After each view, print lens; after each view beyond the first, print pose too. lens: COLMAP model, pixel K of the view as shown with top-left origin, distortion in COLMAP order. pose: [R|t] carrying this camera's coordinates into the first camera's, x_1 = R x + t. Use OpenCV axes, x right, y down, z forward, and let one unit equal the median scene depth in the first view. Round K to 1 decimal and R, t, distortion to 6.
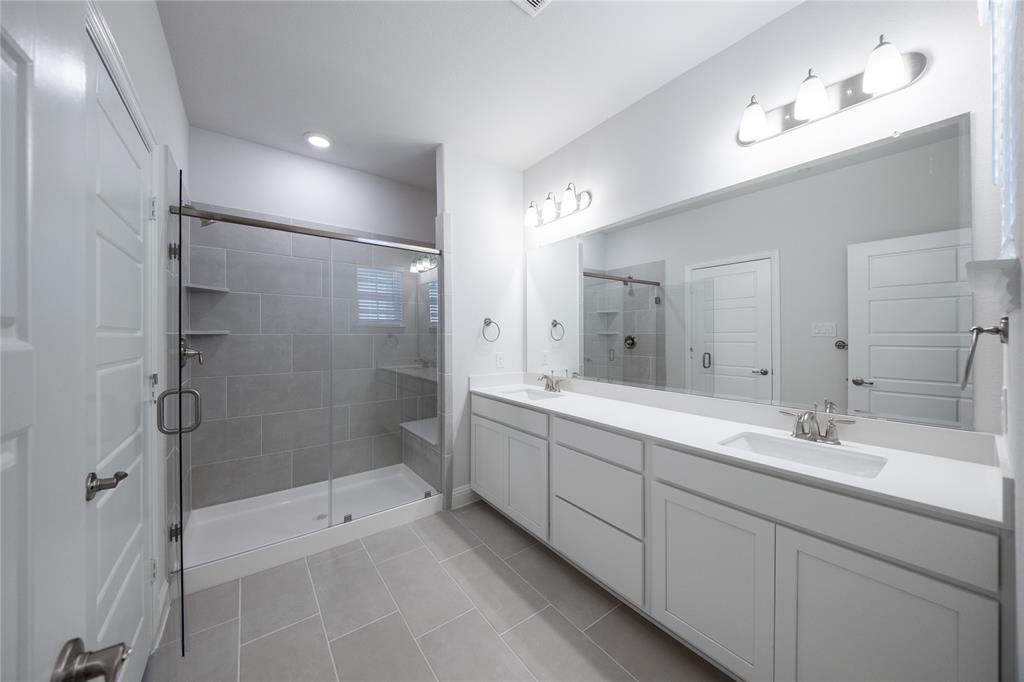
lens RADIAL K [[351.5, 0, 507.0], [0, 351.5, 334.7], [0, 0, 1]] dist [0.052169, -0.023673]
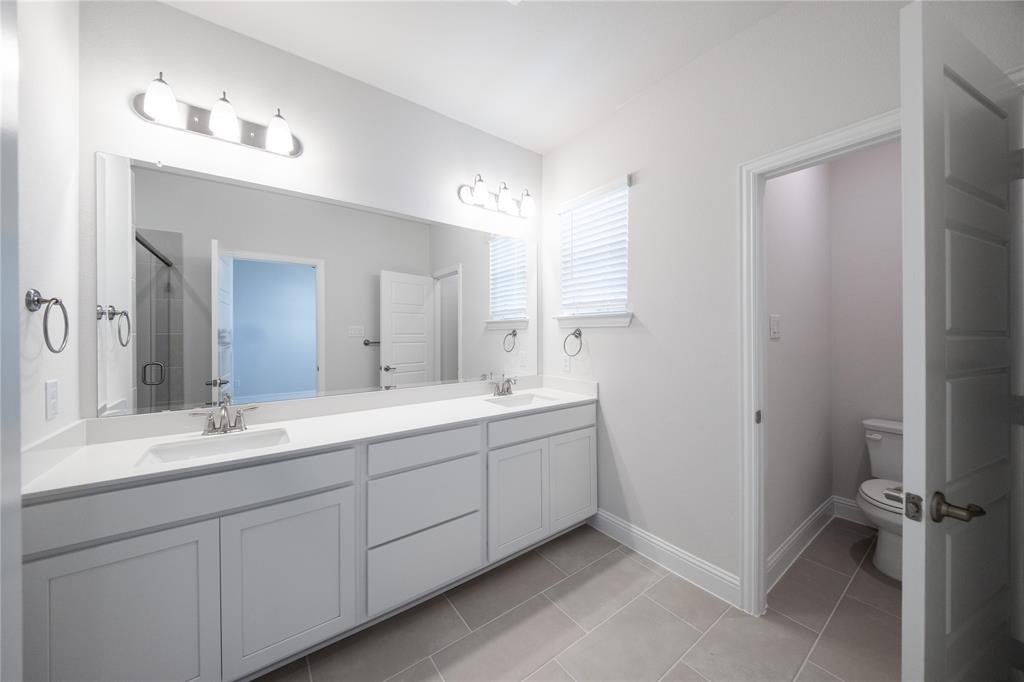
lens RADIAL K [[334.3, 0, 485.5], [0, 334.3, 341.3], [0, 0, 1]] dist [-0.011213, -0.000019]
pose [[0.031740, -0.015364, 0.999378, -0.155951], [0.001155, 0.999882, 0.015335, 0.001734], [-0.999495, 0.000667, 0.031754, 0.209635]]
